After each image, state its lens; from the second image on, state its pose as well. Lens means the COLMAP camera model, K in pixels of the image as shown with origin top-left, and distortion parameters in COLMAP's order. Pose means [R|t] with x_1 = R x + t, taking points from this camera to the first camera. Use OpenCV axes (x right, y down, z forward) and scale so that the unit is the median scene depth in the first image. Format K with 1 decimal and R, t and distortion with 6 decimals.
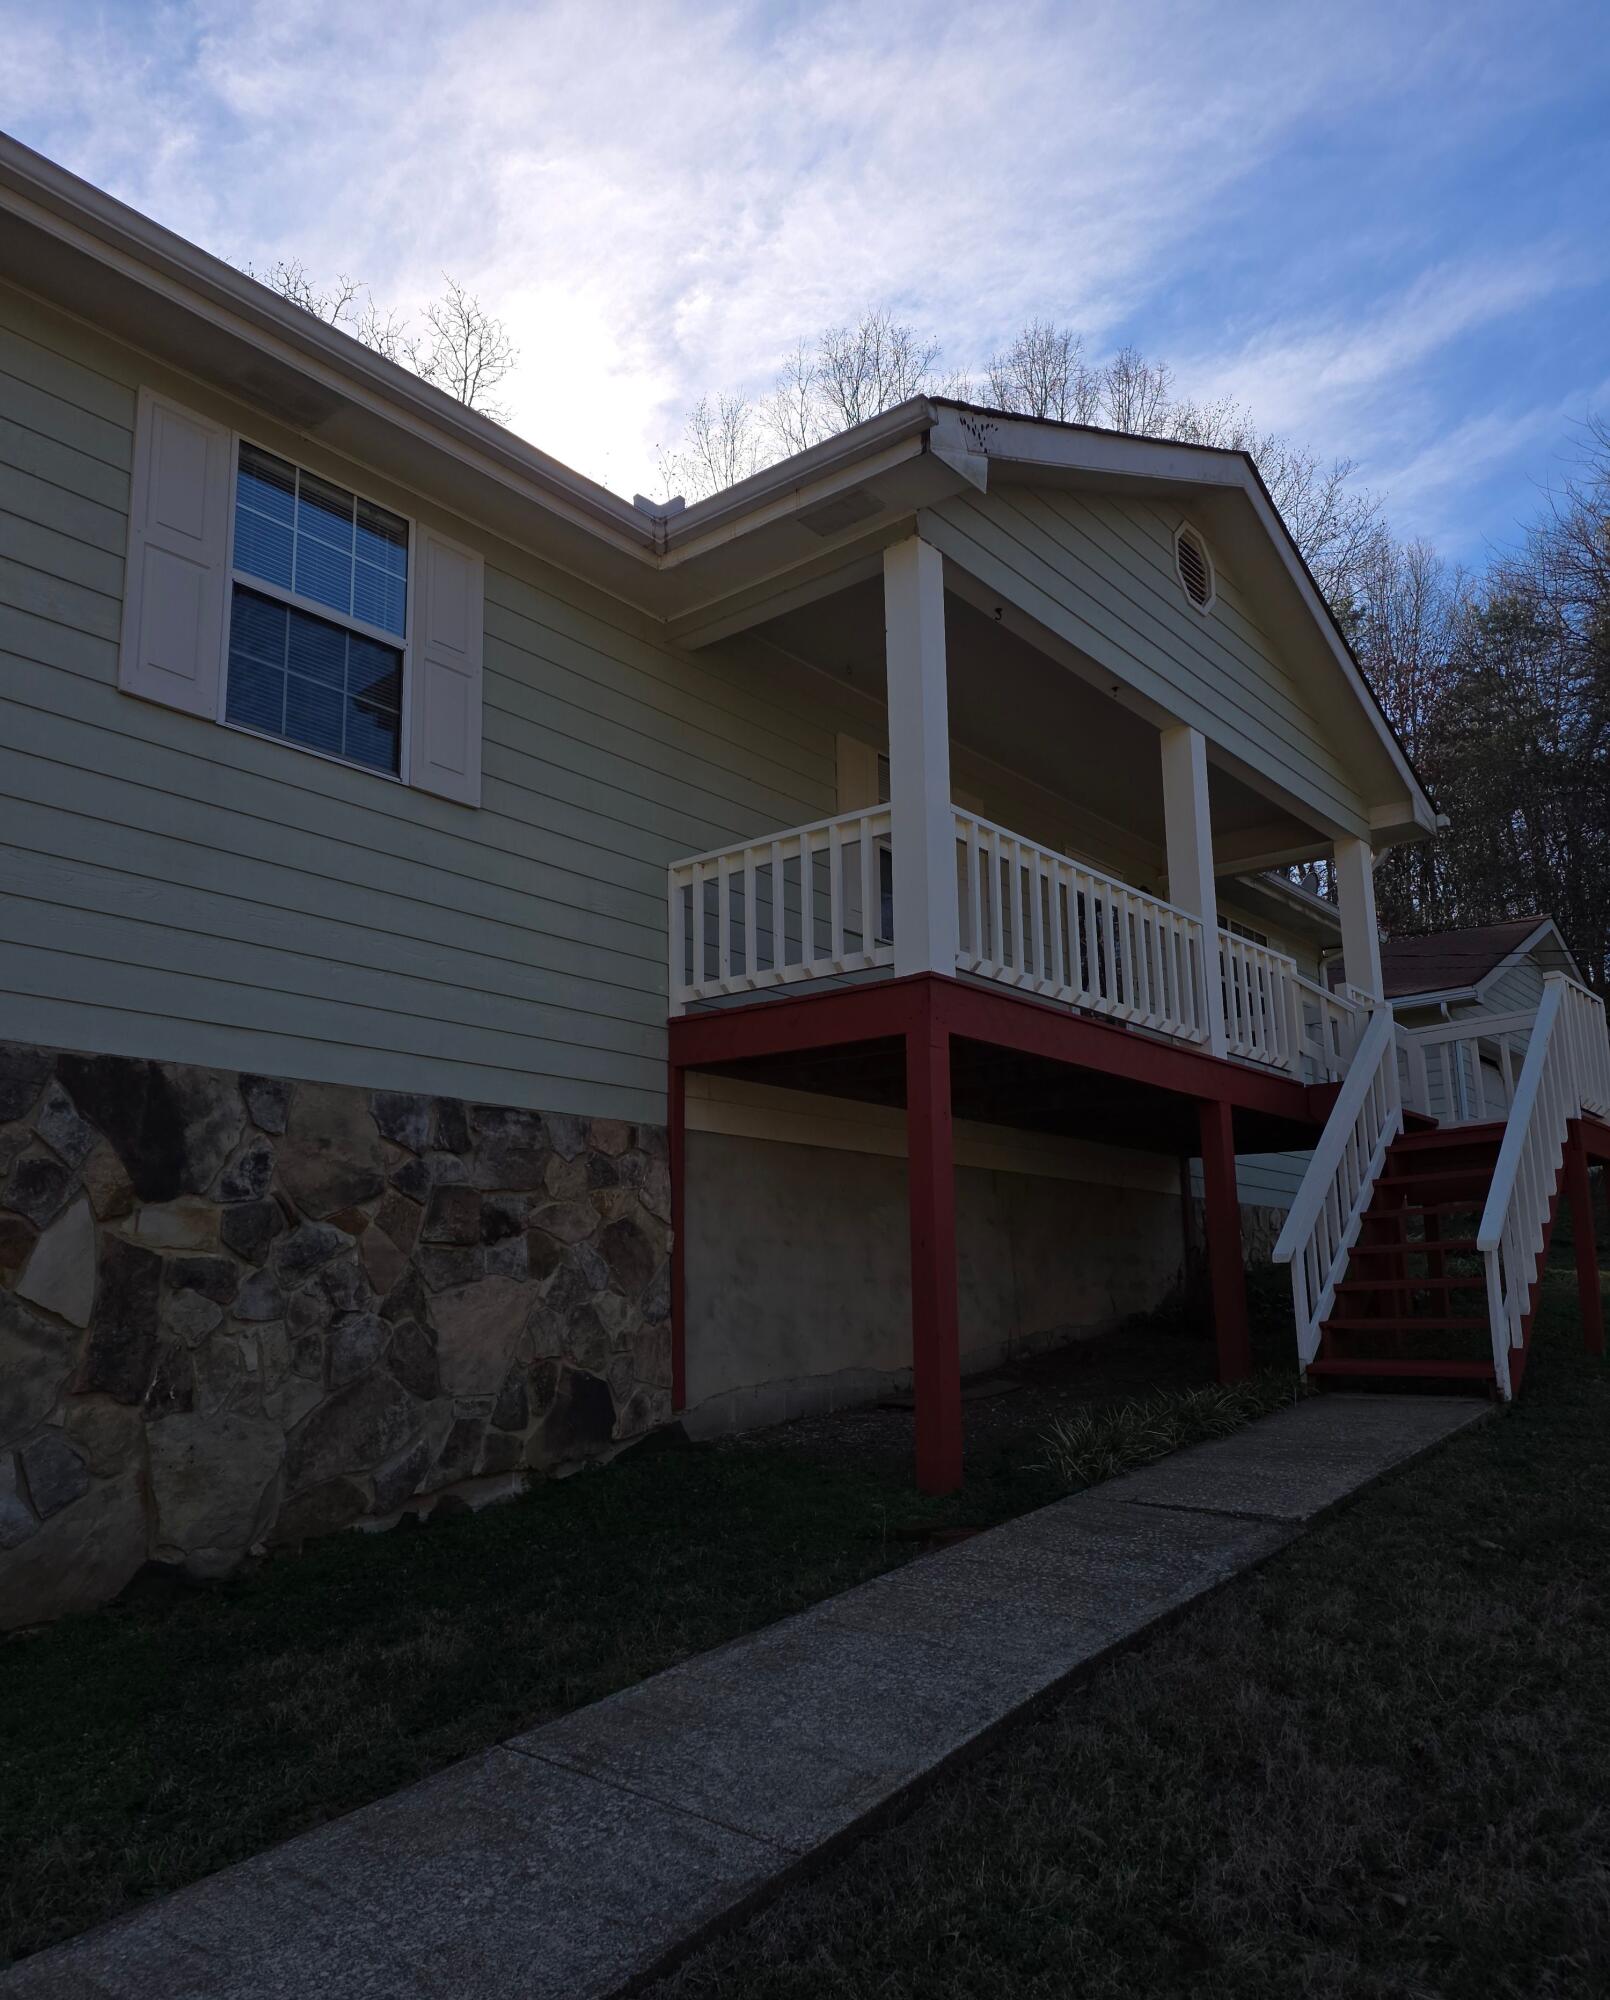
lens RADIAL K [[1473.0, 0, 858.3], [0, 1473.0, 1039.8], [0, 0, 1]] dist [0.122694, -0.168644]
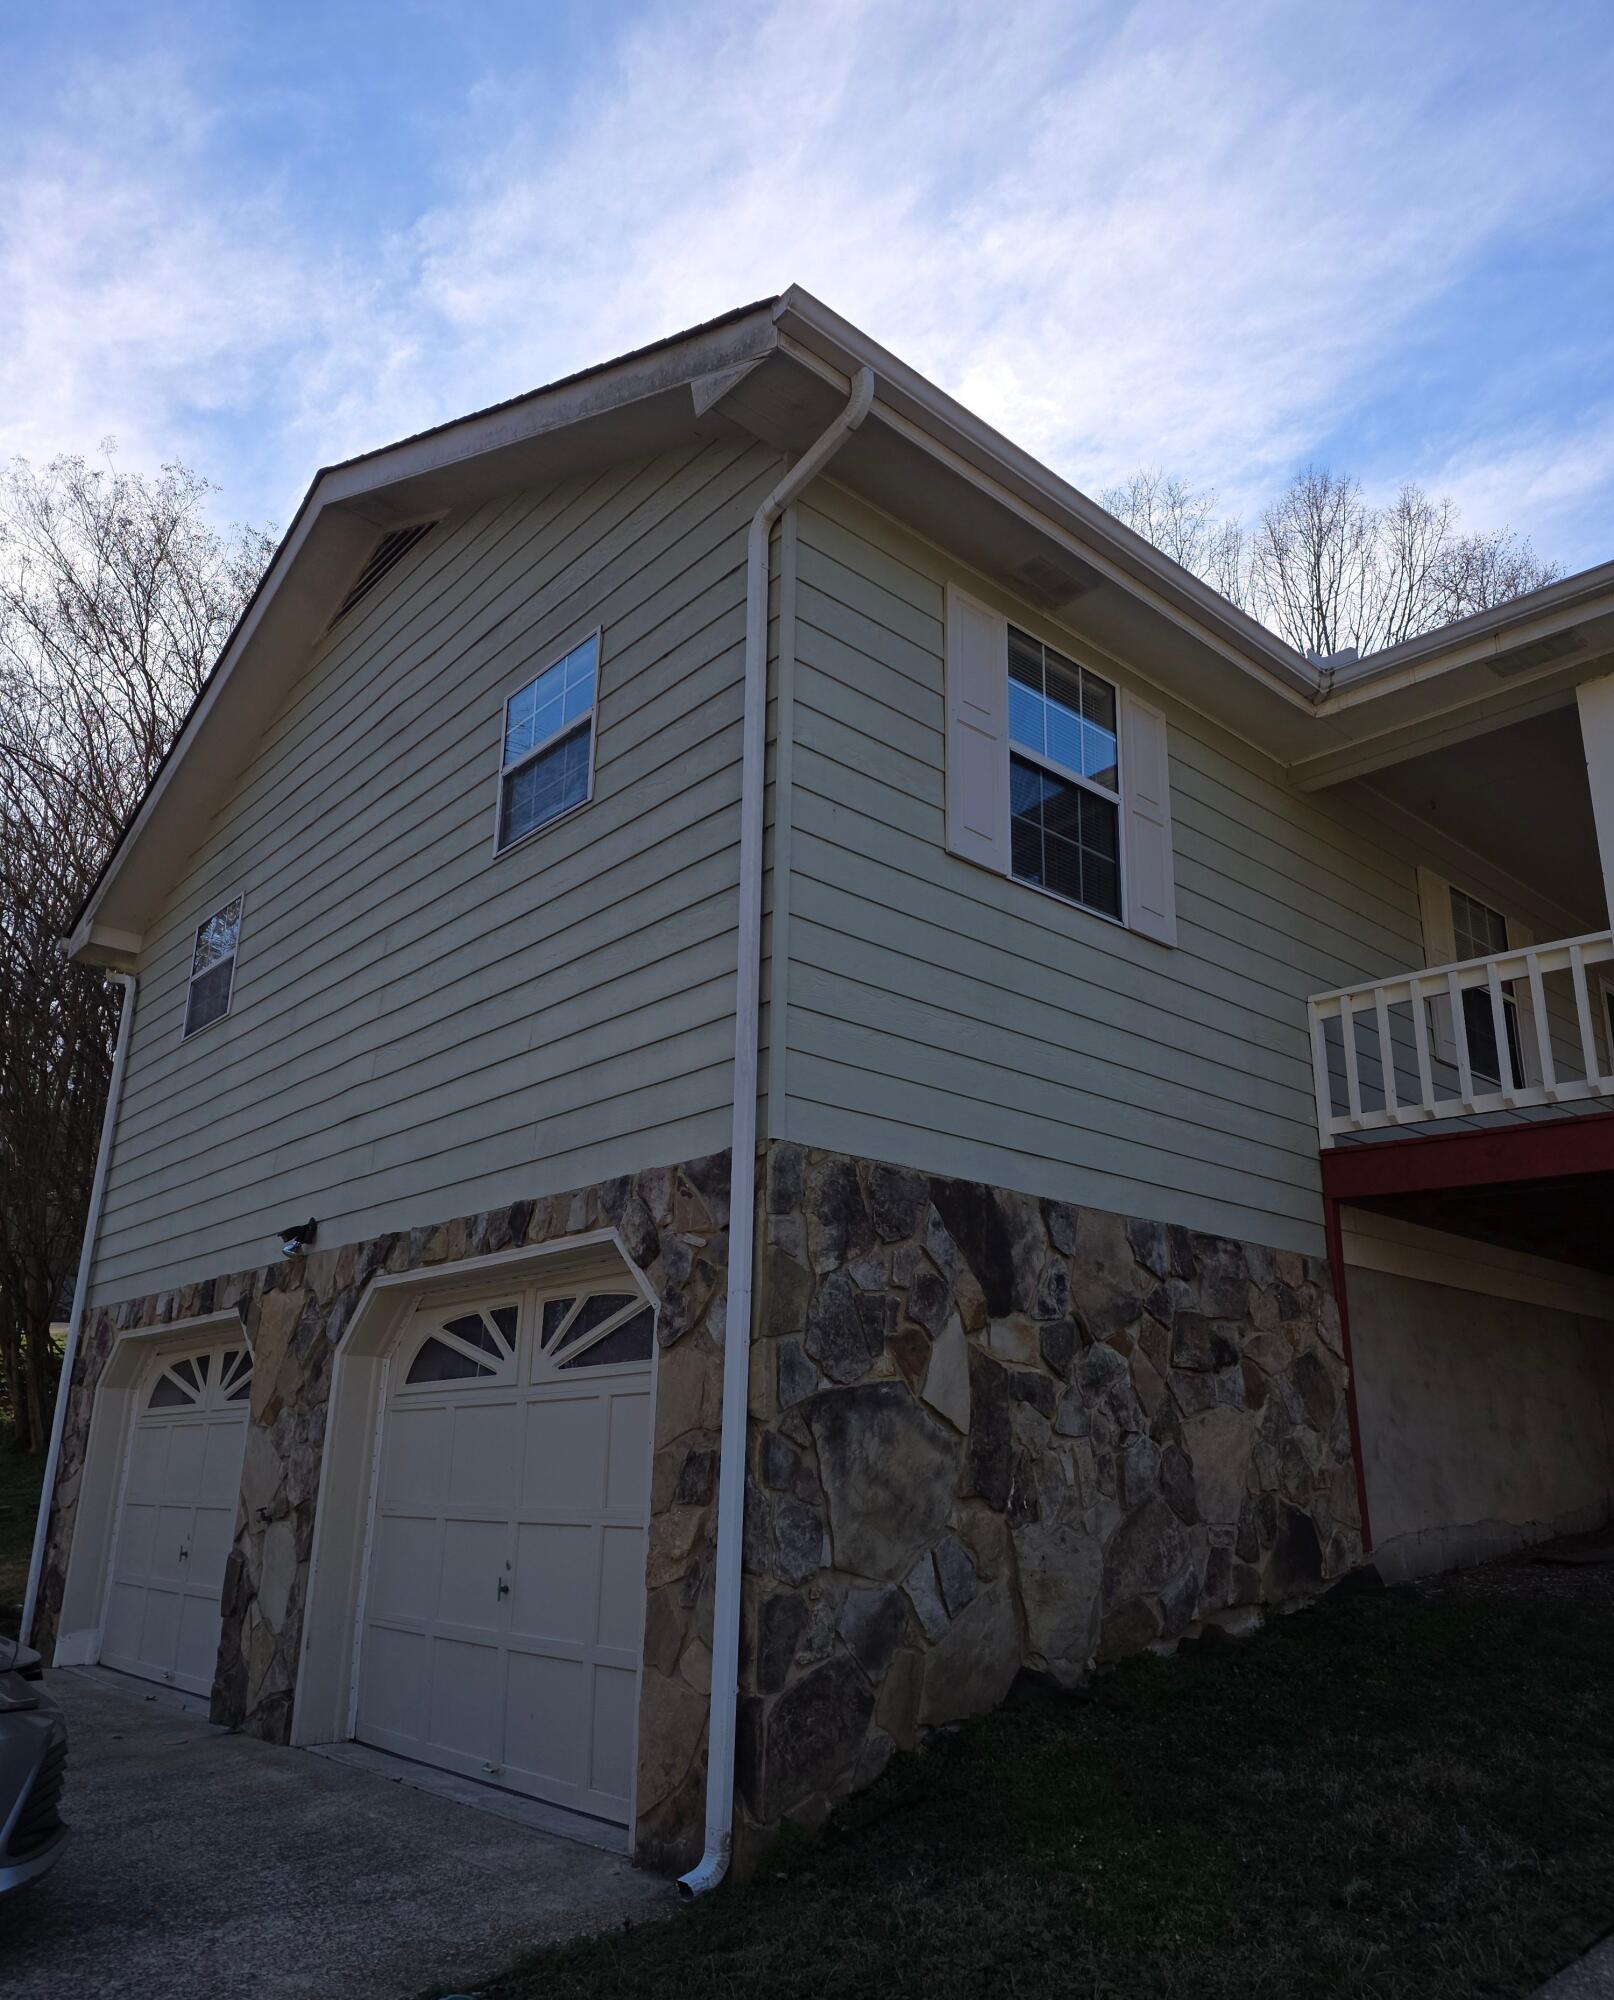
lens RADIAL K [[1488.1, 0, 805.6], [0, 1488.1, 1038.4], [0, 0, 1]] dist [0.124622, -0.232480]
pose [[0.986918, -0.014238, -0.160591, -0.375460], [-0.001635, 0.995157, -0.098283, 0.013116], [0.161213, 0.097259, 0.982116, -0.080278]]
